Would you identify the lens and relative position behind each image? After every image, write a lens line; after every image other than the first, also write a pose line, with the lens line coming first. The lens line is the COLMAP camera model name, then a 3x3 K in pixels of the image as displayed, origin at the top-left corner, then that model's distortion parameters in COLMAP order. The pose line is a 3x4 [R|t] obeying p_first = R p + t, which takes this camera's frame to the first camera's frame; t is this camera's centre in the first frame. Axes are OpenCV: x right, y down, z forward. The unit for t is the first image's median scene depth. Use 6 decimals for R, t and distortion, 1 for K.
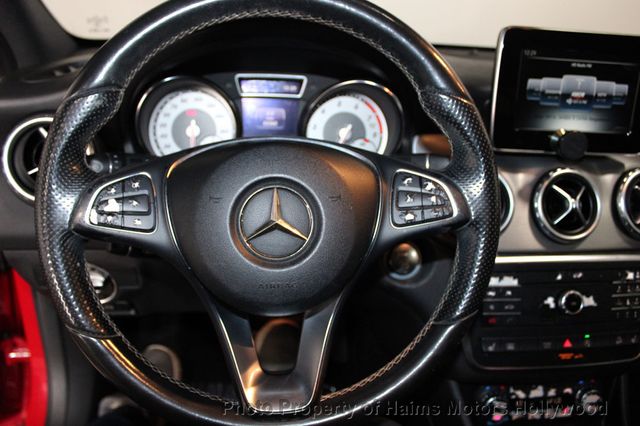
lens RADIAL K [[528.1, 0, 320.0], [0, 528.1, 213.0], [0, 0, 1]] dist [-0.154598, 0.137032]
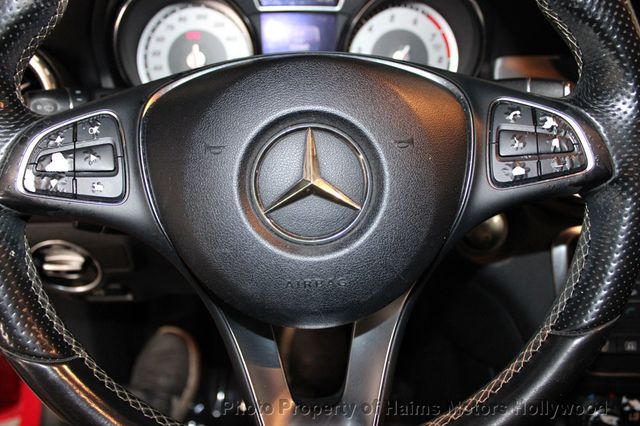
lens RADIAL K [[586.1, 0, 320.0], [0, 586.1, 213.0], [0, 0, 1]] dist [-0.088172, 0.011883]
pose [[0.997836, -0.013216, -0.064409, -0.026131], [0.018290, 0.996720, 0.078837, -0.002003], [0.063156, -0.079845, 0.994805, 0.277348]]
